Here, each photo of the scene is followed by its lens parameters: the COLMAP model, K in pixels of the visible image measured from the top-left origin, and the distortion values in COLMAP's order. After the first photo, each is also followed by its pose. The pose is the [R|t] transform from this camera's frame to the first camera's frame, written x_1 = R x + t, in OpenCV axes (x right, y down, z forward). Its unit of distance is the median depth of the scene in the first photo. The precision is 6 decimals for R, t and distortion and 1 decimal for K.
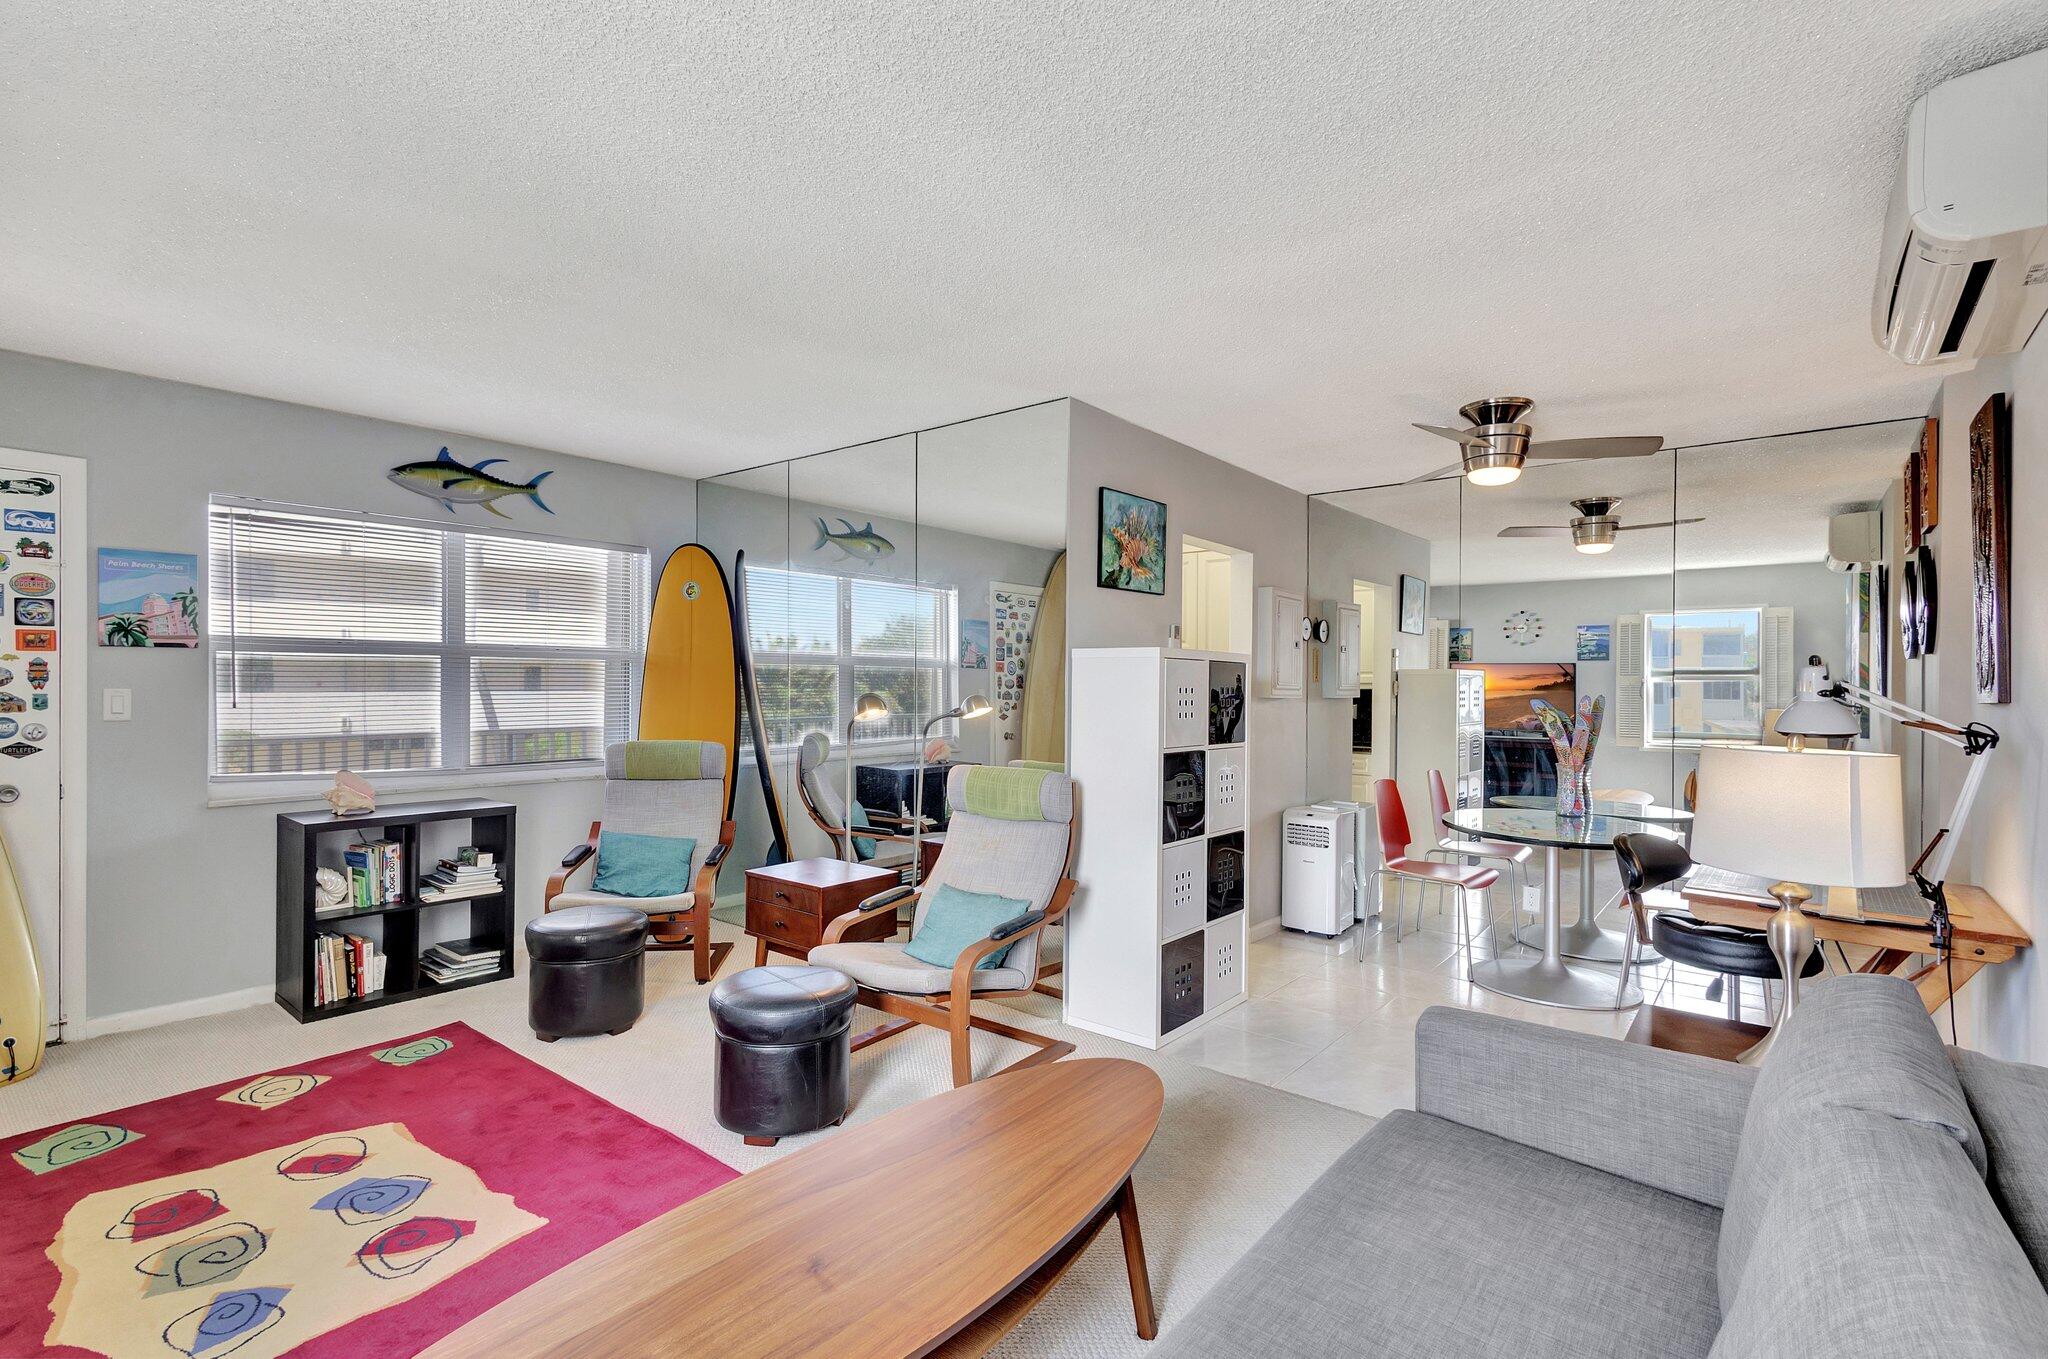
lens RADIAL K [[959.2, 0, 1022.5], [0, 959.2, 666.2], [0, 0, 1]] dist [0.015687, -0.000167]
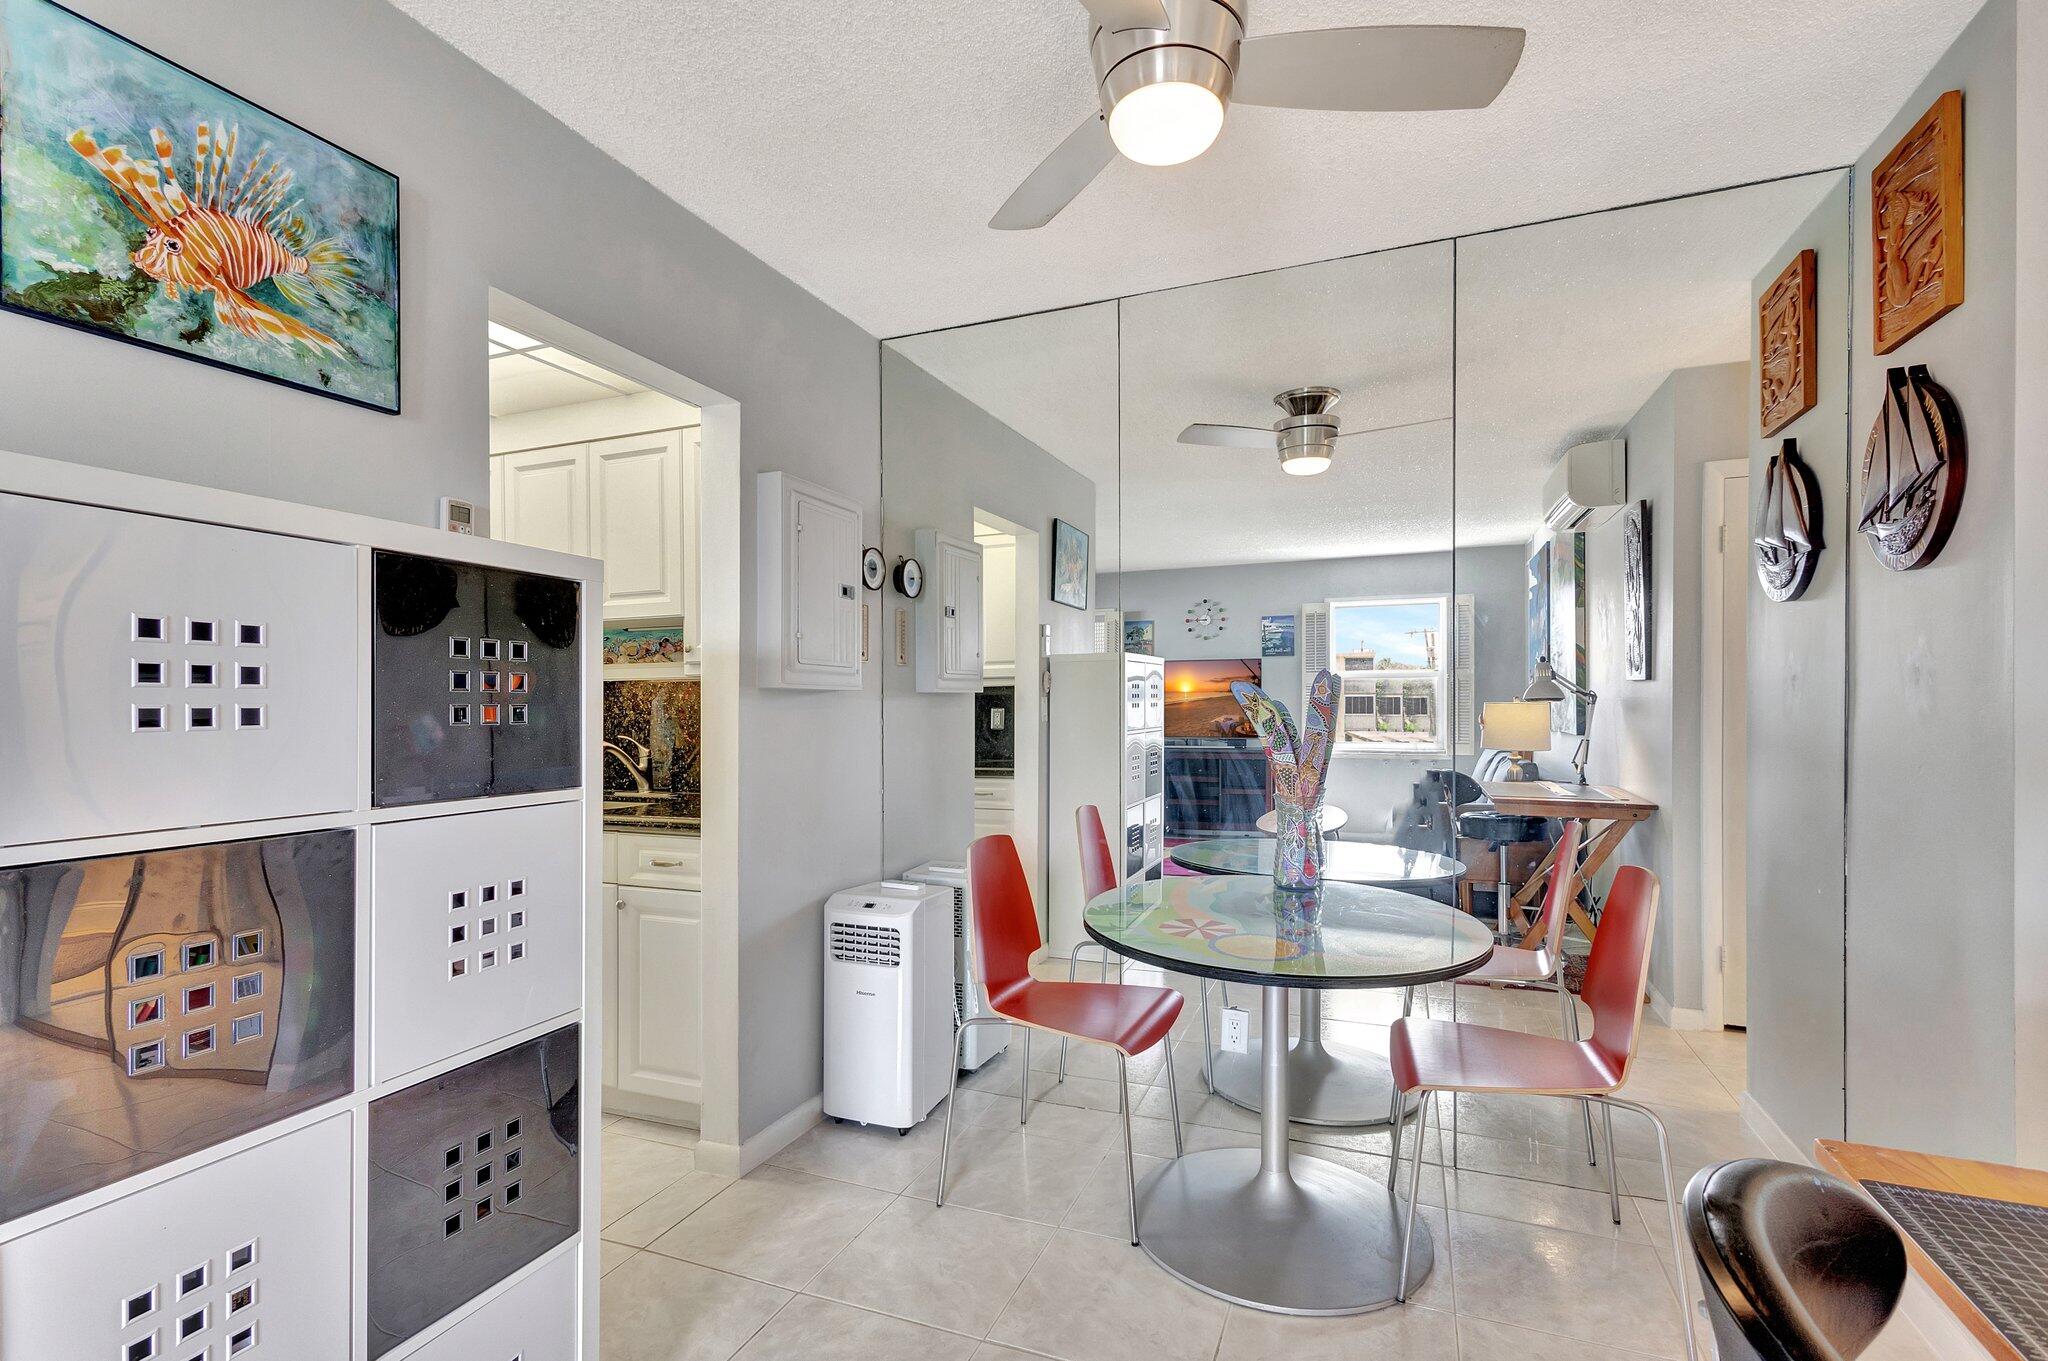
lens RADIAL K [[921.8, 0, 1017.8], [0, 921.8, 690.9], [0, 0, 1]] dist [-0.000714, -0.000589]
pose [[0.959427, -0.015455, 0.281534, 0.232911], [0.014876, 0.999881, 0.004192, 0.033199], [-0.281565, 0.000166, 0.959542, 0.475226]]
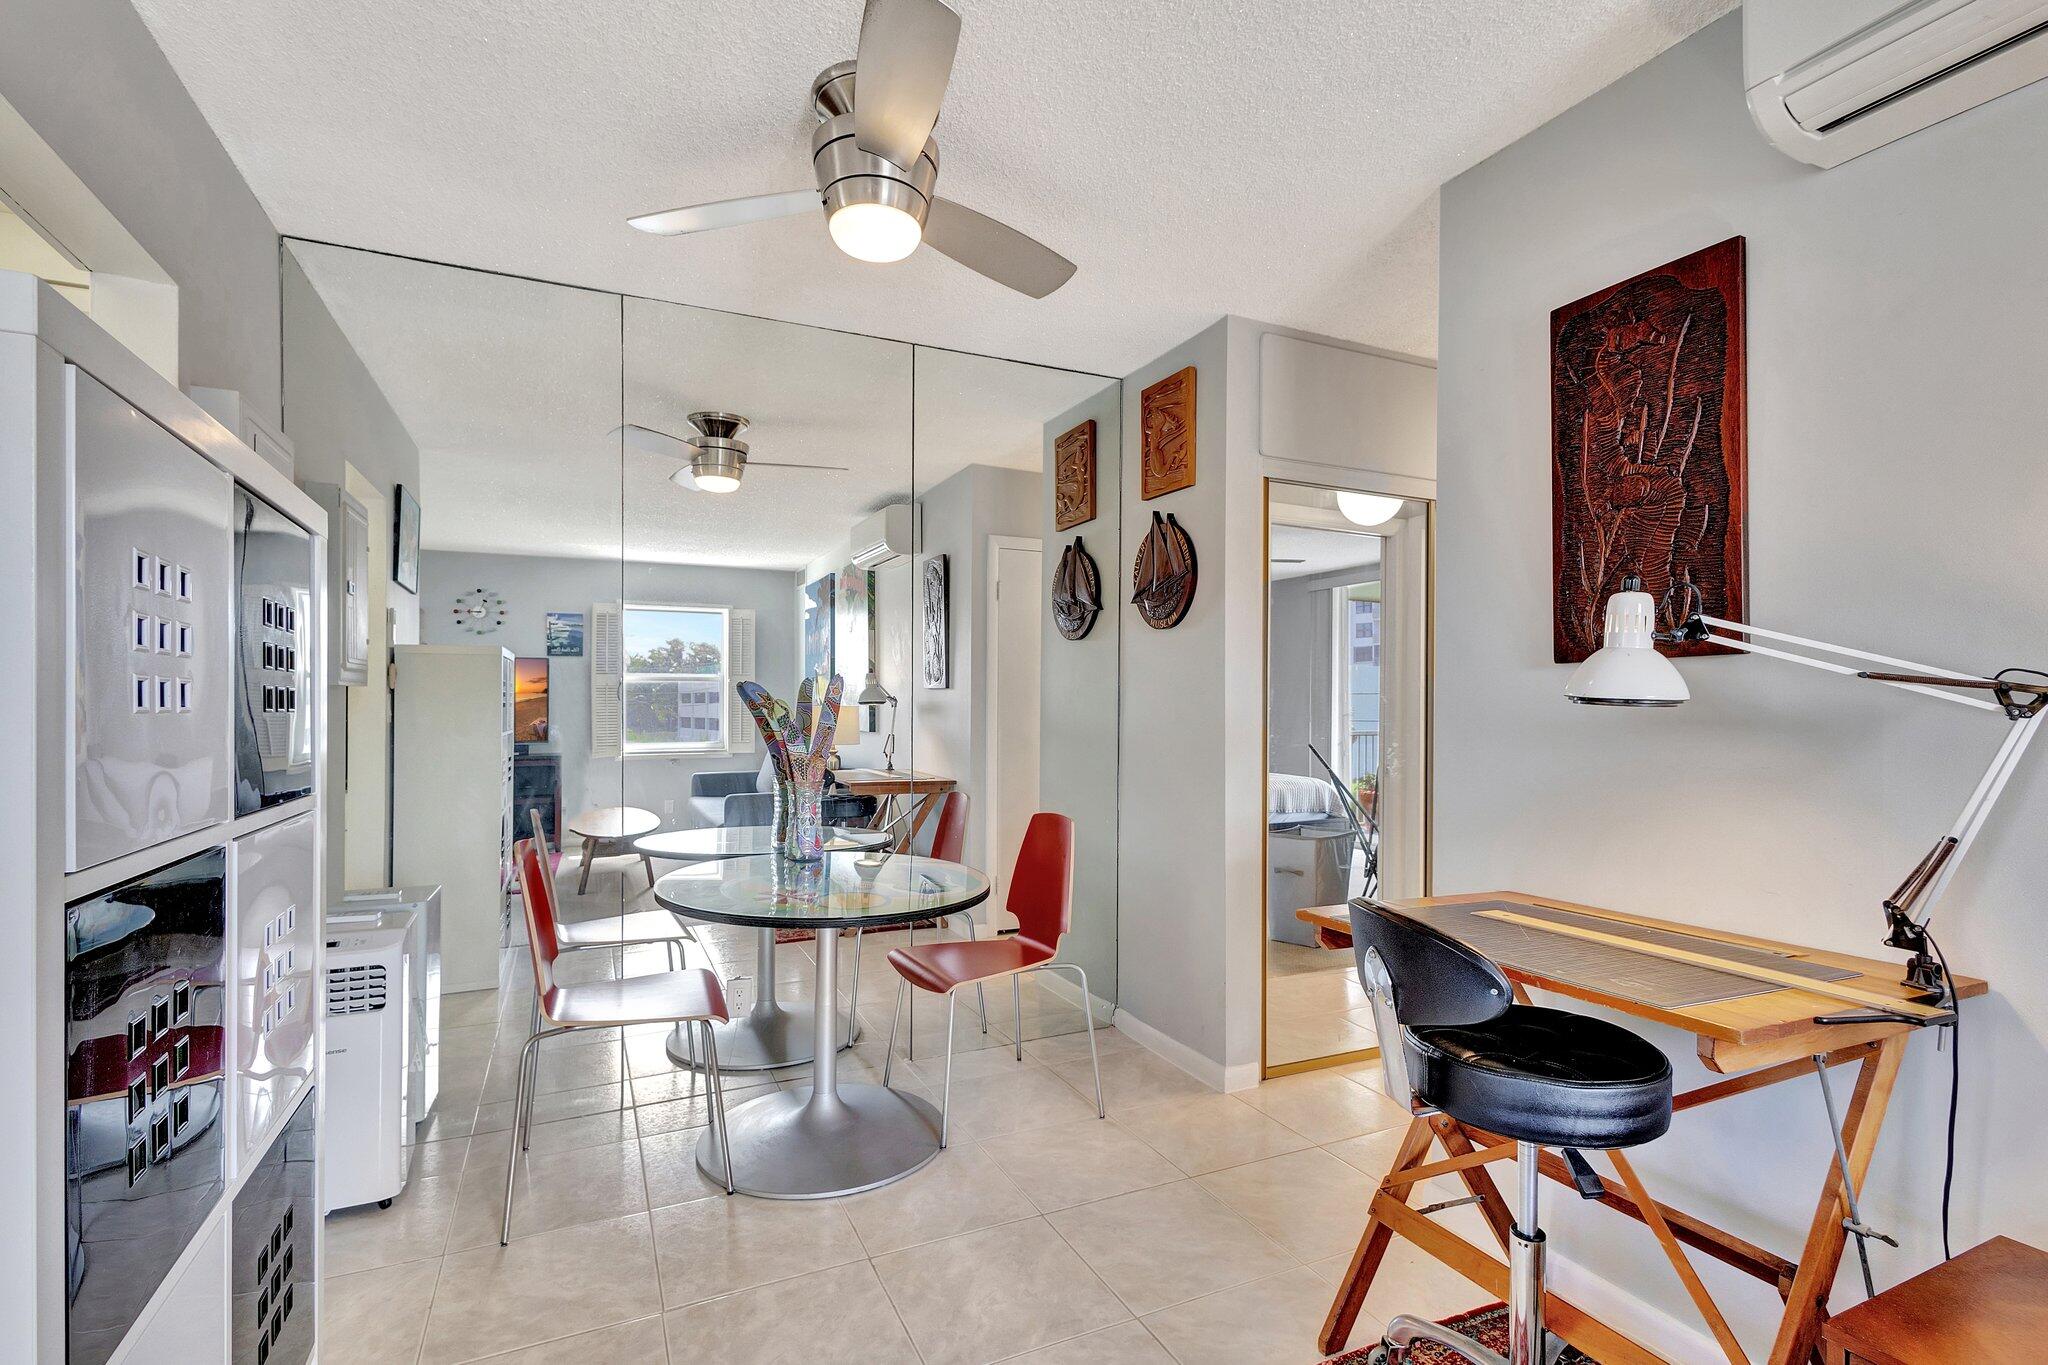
lens RADIAL K [[948.5, 0, 996.1], [0, 948.5, 695.6], [0, 0, 1]] dist [-0.000257, -0.000265]
pose [[0.450841, -0.001384, 0.892603, 0.049958], [-0.009459, 0.999935, 0.006328, 0.034955], [-0.892554, -0.011296, 0.450799, 0.528650]]
